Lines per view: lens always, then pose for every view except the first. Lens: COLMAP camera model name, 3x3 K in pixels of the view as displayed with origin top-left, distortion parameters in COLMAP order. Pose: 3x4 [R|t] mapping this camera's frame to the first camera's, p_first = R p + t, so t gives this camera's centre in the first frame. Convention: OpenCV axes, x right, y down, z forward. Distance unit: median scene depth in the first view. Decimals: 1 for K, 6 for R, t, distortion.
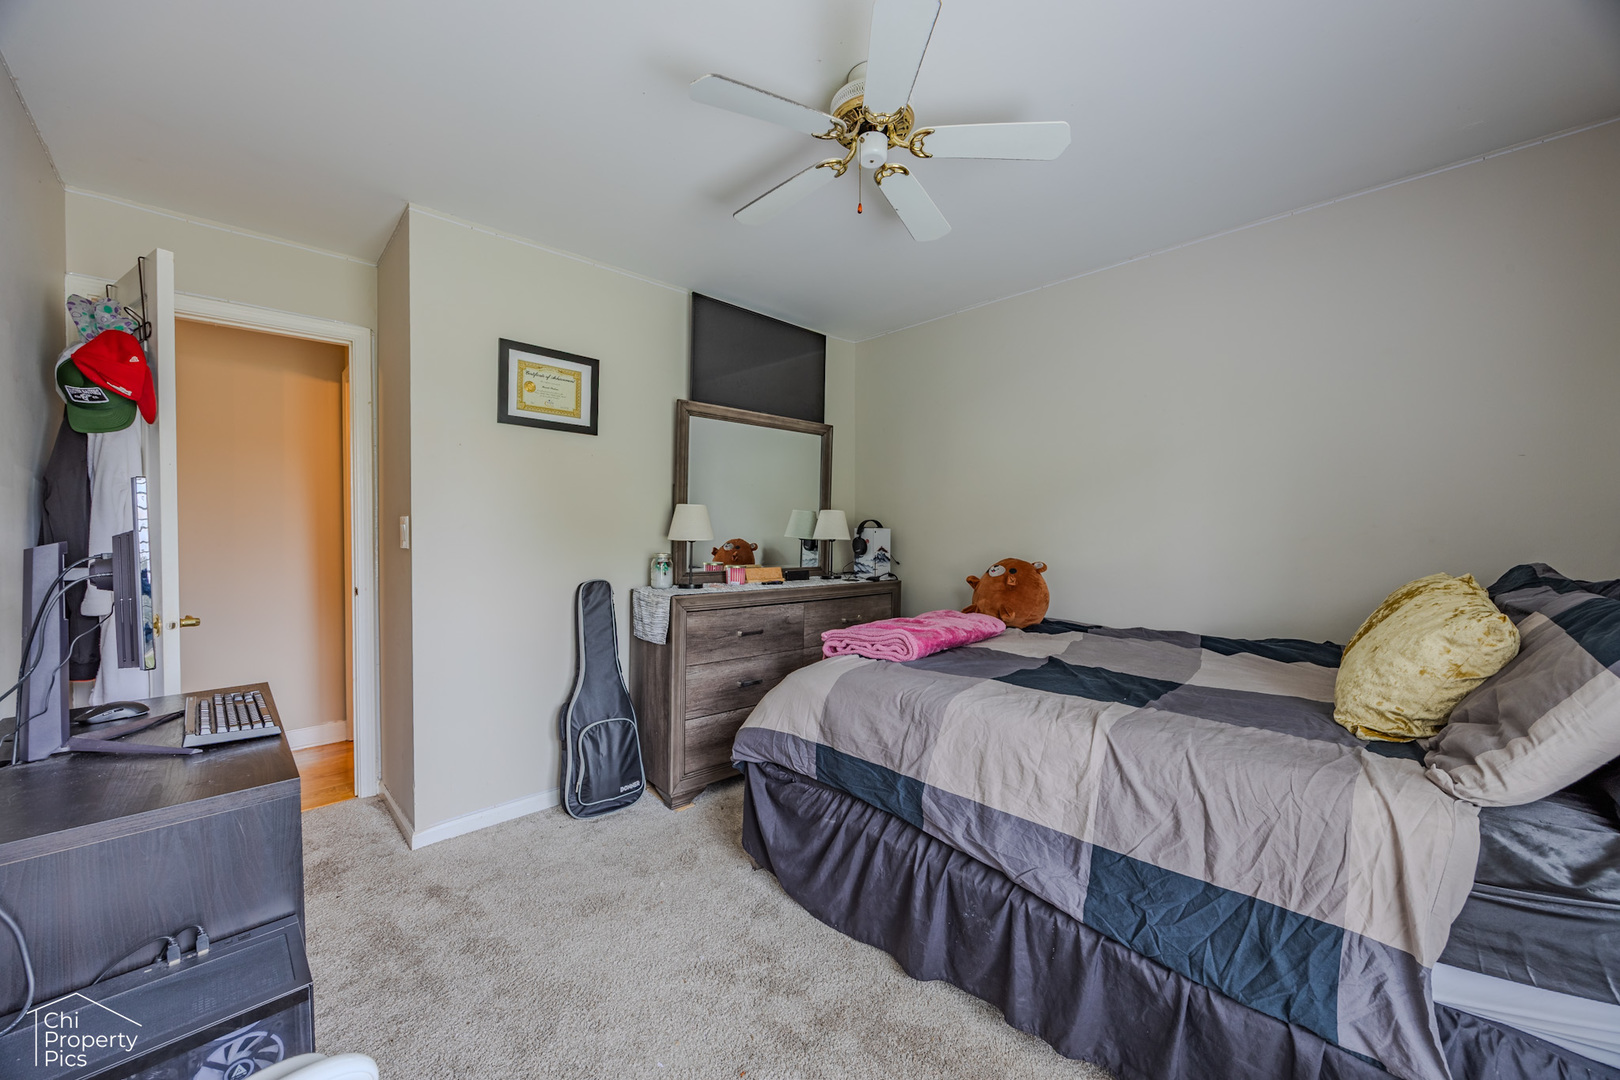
lens RADIAL K [[601.0, 0, 810.9], [0, 601.0, 533.7], [0, 0, 1]] dist [-0.000243, -0.000009]
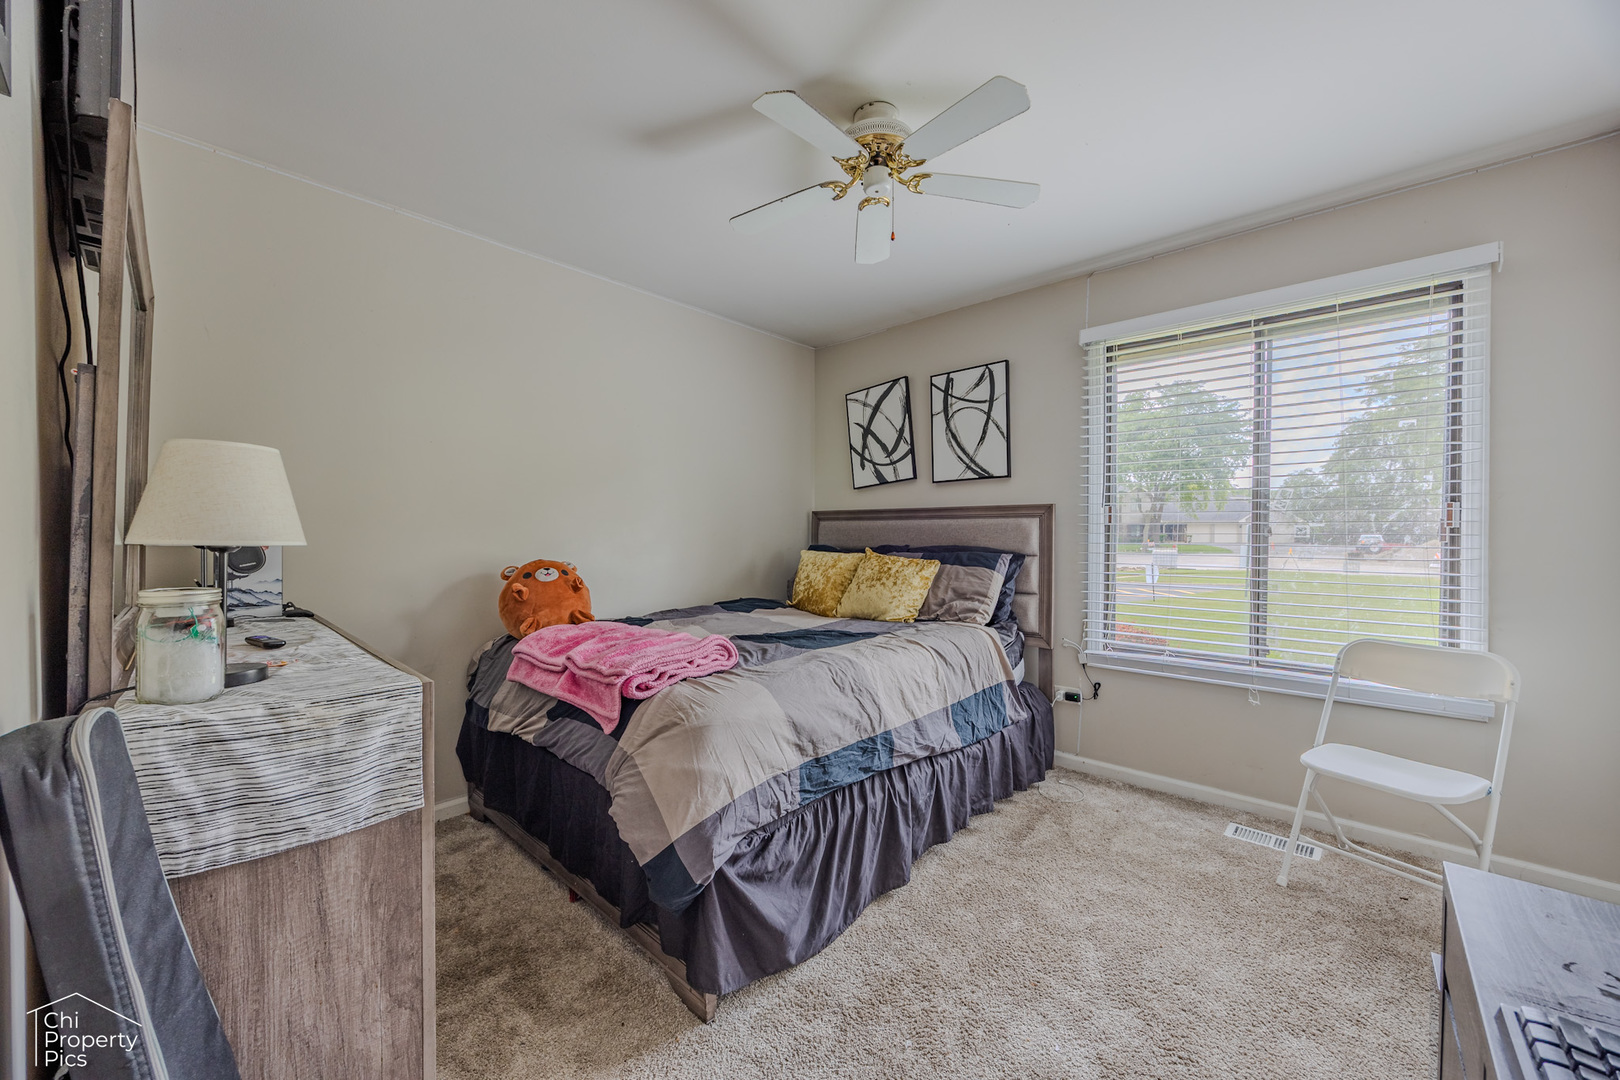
lens RADIAL K [[612.1, 0, 813.1], [0, 612.1, 540.8], [0, 0, 1]] dist [0.000051, -0.000010]
pose [[-0.066968, -0.009106, 0.997714, -0.947730], [0.004436, 0.999946, 0.009424, 0.011380], [-0.997745, 0.005057, -0.066924, 1.112887]]
